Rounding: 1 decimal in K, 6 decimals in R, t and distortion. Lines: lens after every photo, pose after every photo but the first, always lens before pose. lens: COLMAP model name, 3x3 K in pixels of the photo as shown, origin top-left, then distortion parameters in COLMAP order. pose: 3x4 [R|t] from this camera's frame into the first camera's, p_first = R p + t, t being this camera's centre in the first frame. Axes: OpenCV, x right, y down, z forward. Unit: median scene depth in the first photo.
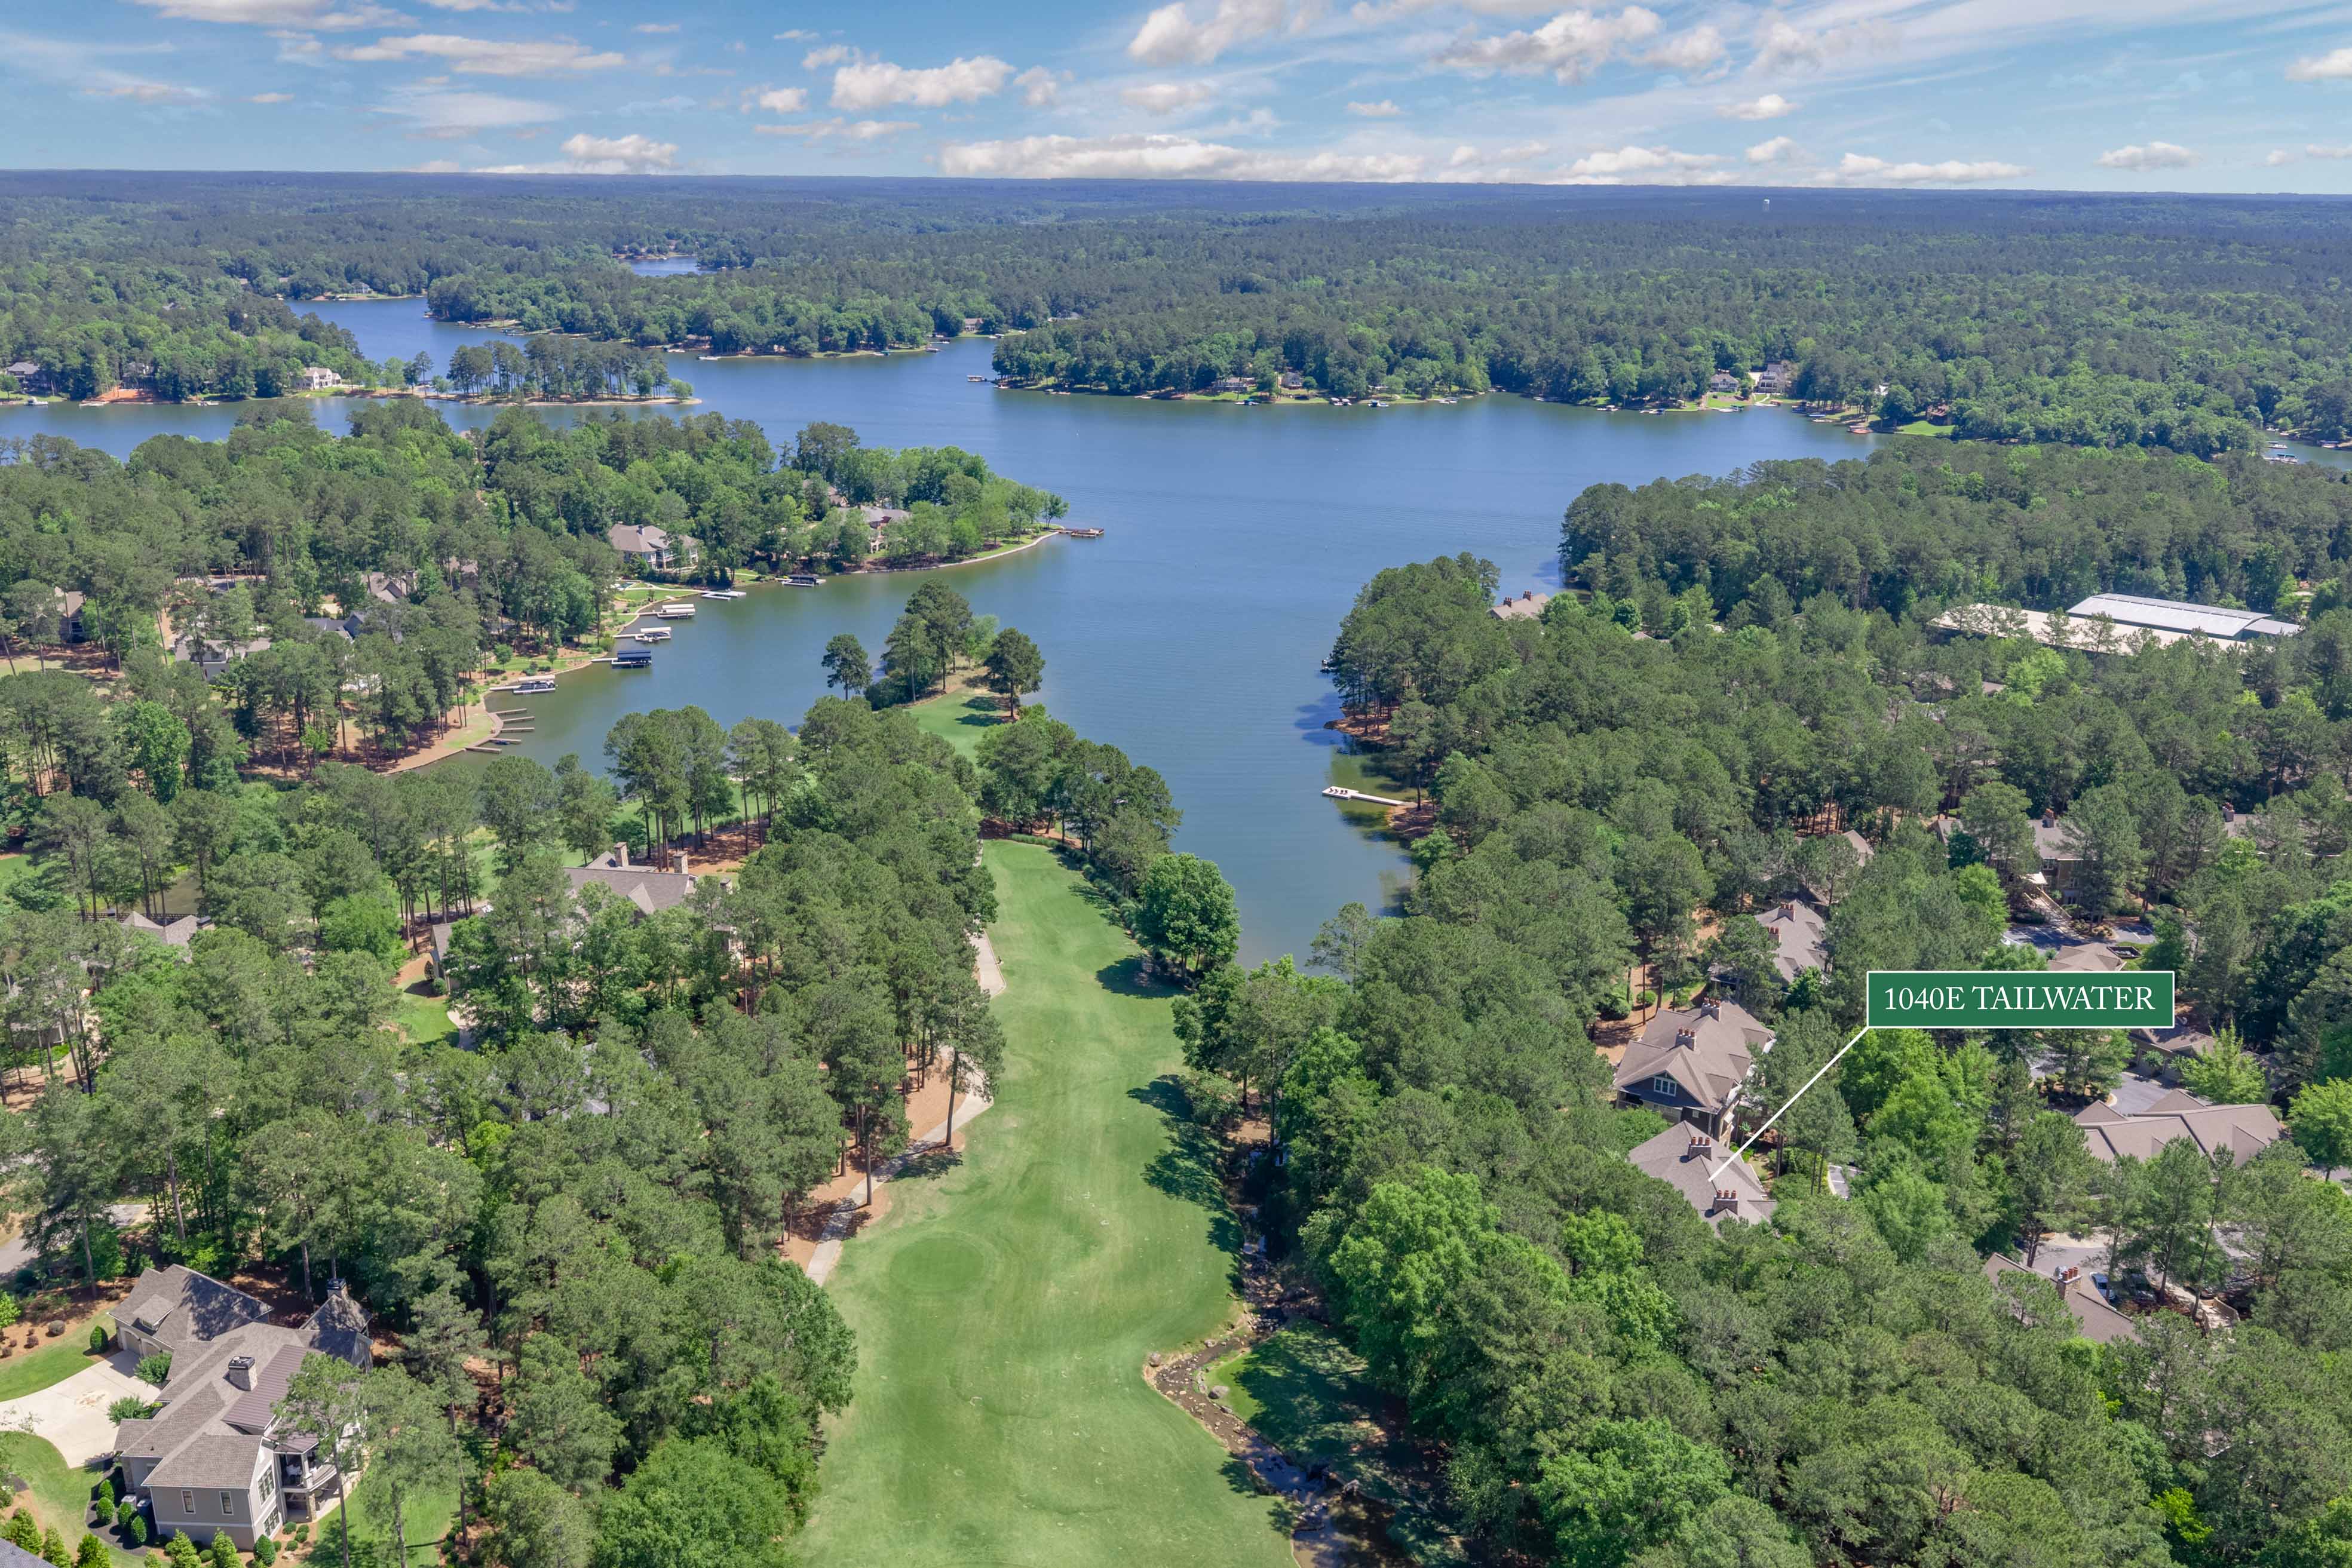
lens RADIAL K [[1948.2, 0, 1176.6], [0, 1948.2, 782.1], [0, 0, 1]] dist [0.028257, -0.053294]
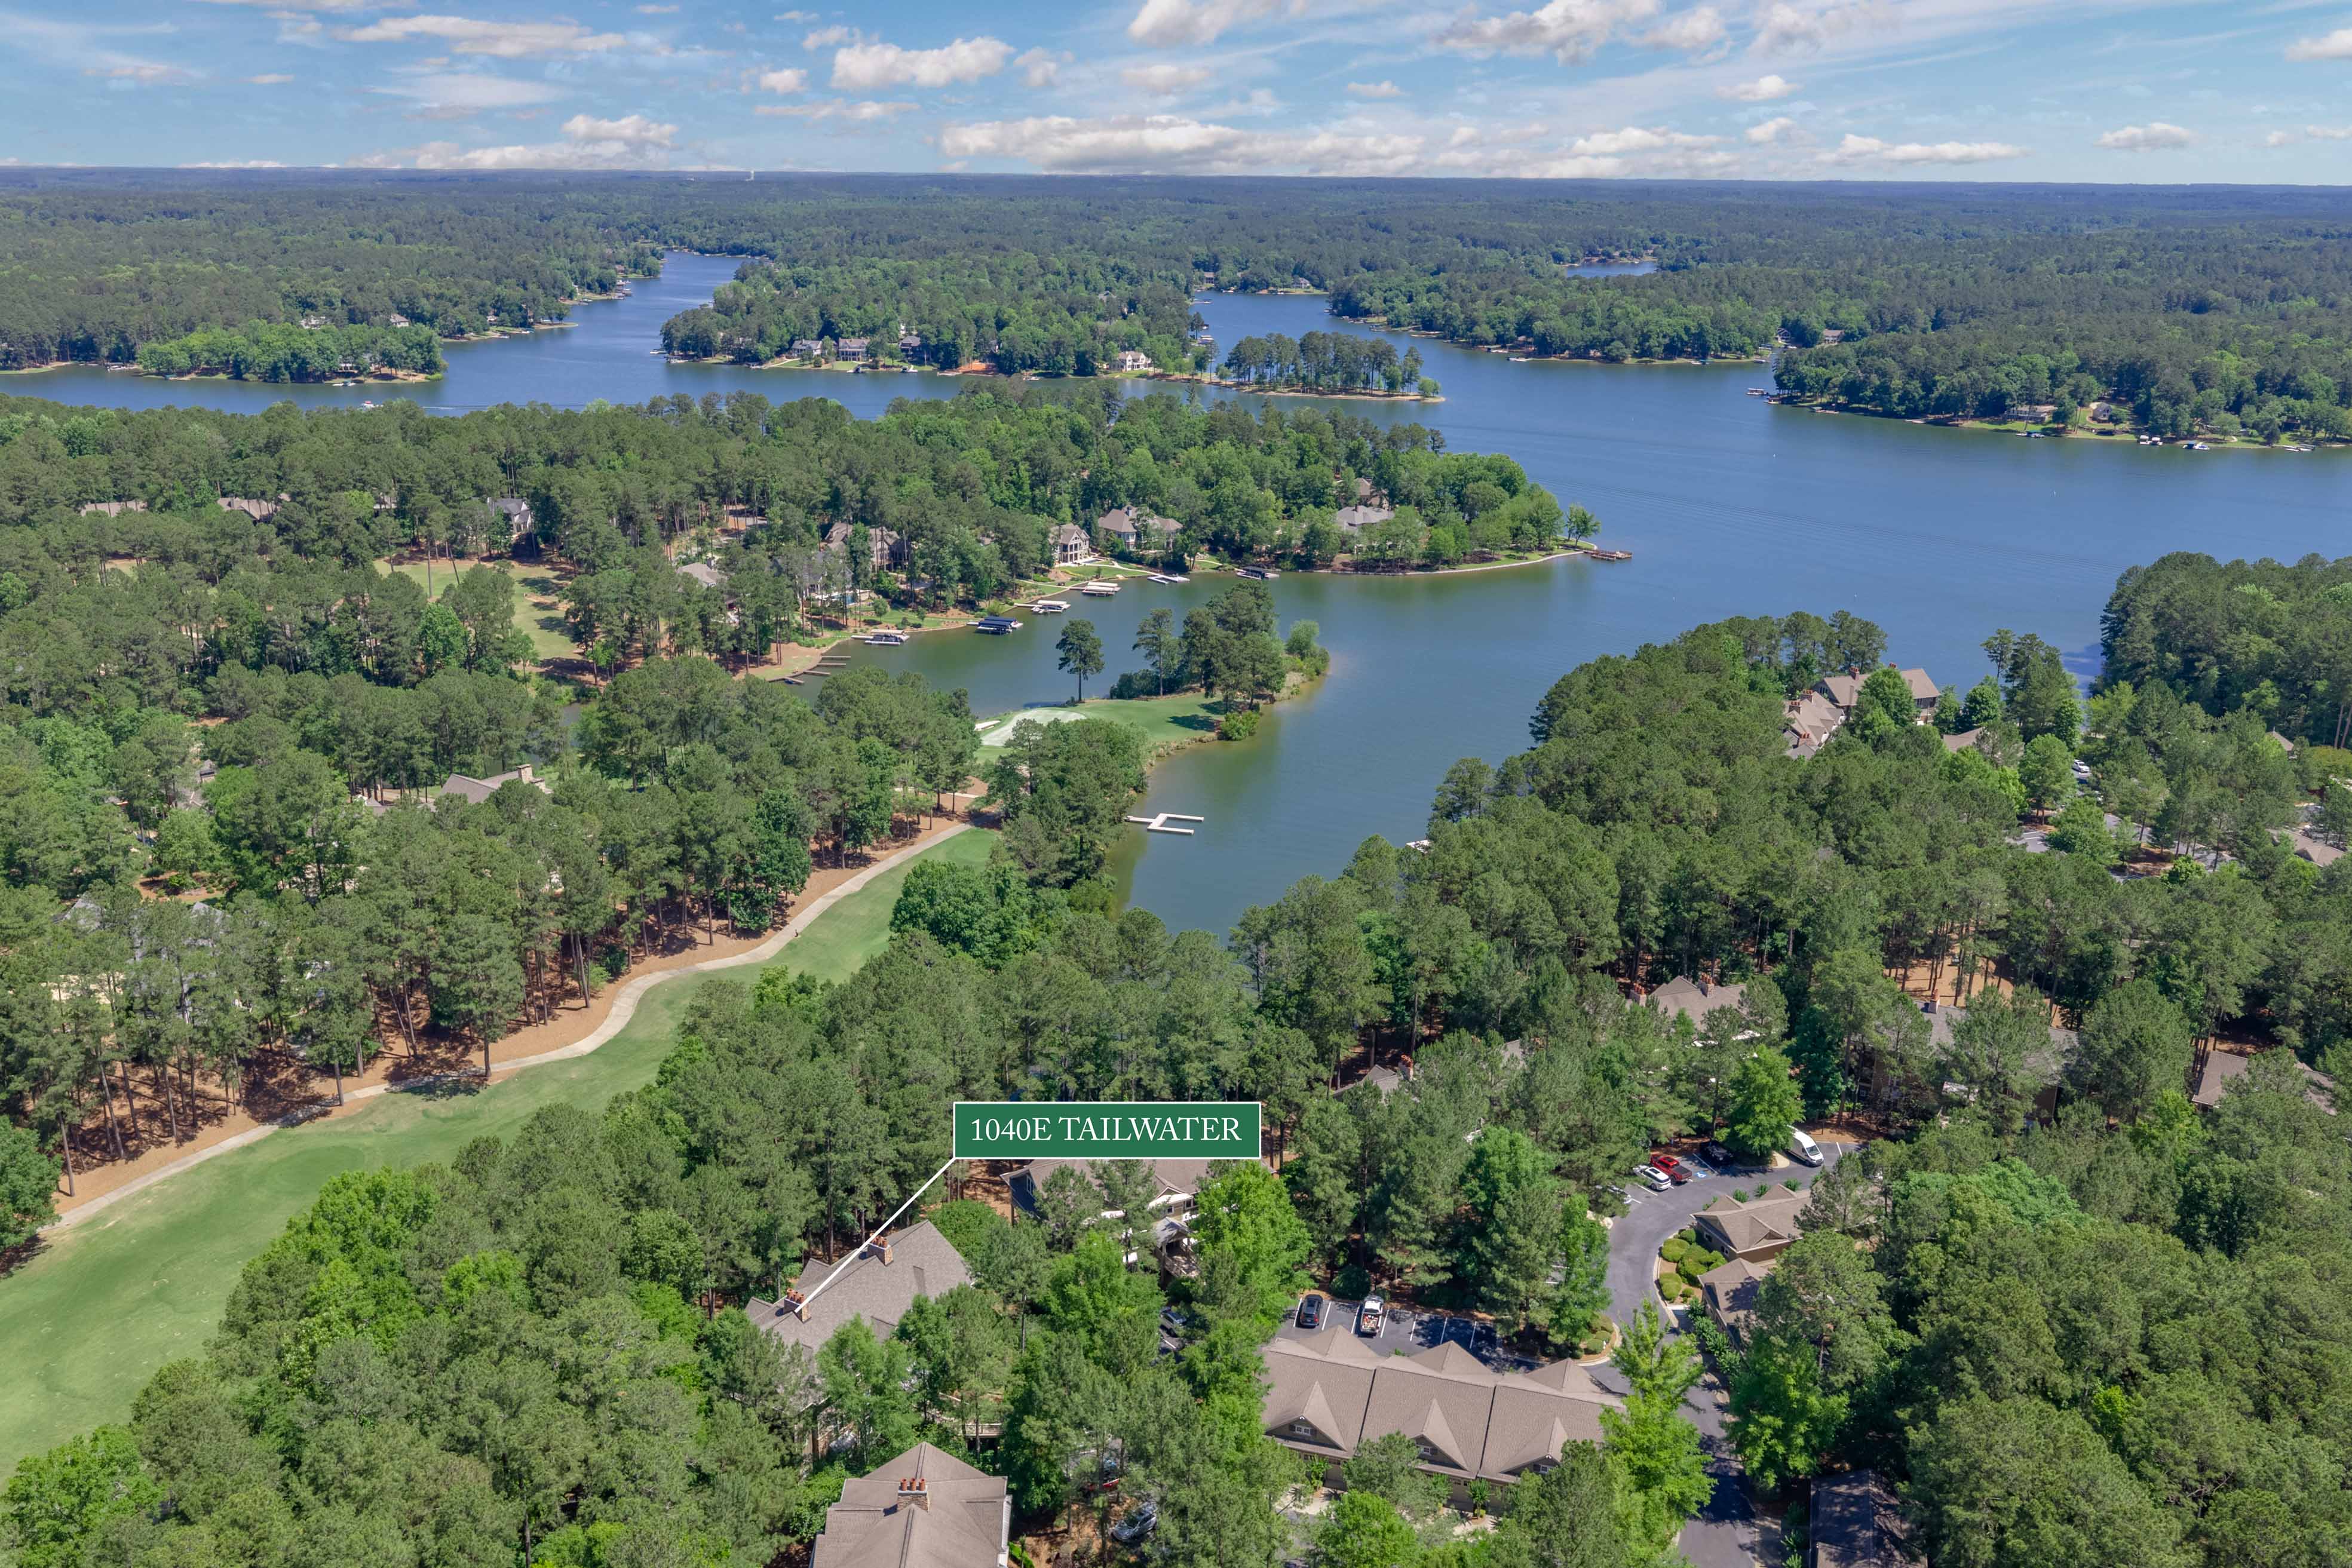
lens RADIAL K [[1948.2, 0, 1176.1], [0, 1948.2, 782.2], [0, 0, 1]] dist [0.028257, -0.053294]
pose [[0.863690, 0.149113, -0.481462, 0.355806], [-0.150361, 0.987966, 0.036252, -0.034171], [0.481074, 0.041083, 0.875717, 0.125175]]
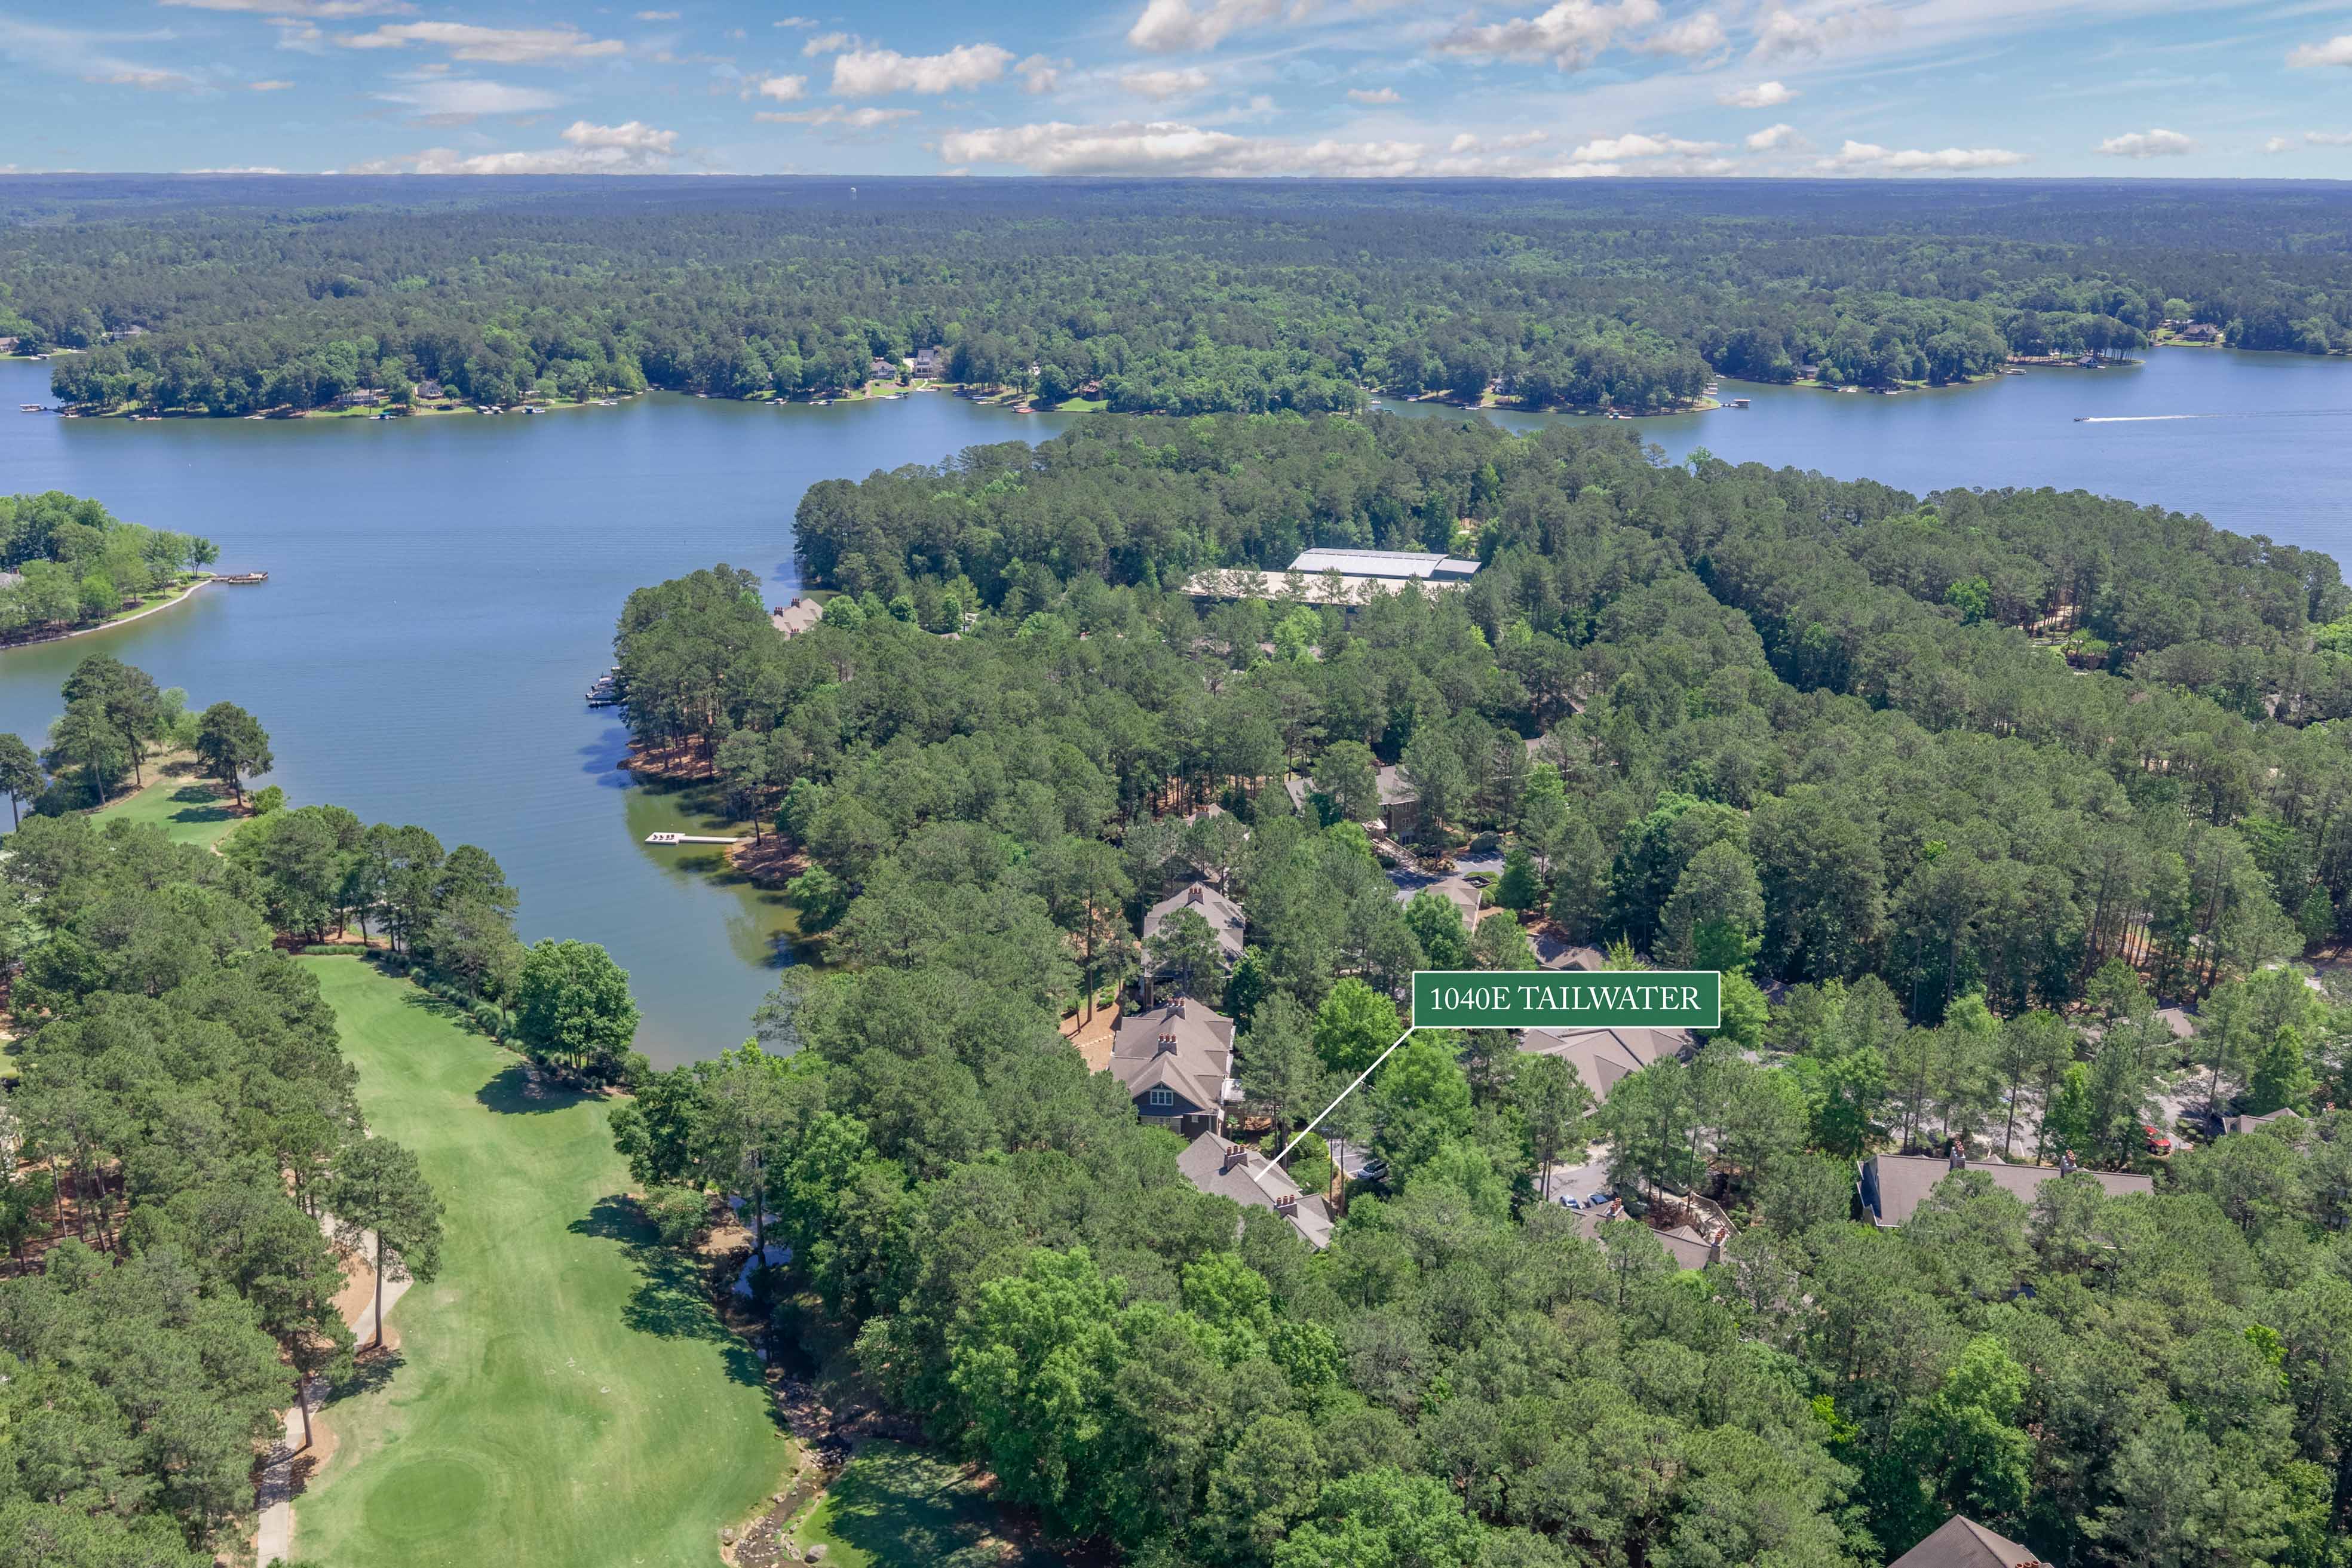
lens RADIAL K [[1948.2, 0, 1180.9], [0, 1948.2, 781.3], [0, 0, 1]] dist [0.028257, -0.053294]
pose [[0.901581, -0.136810, 0.410409, -0.060615], [0.134958, 0.990280, 0.033636, -0.016494], [-0.411021, 0.025063, 0.911281, 0.051435]]
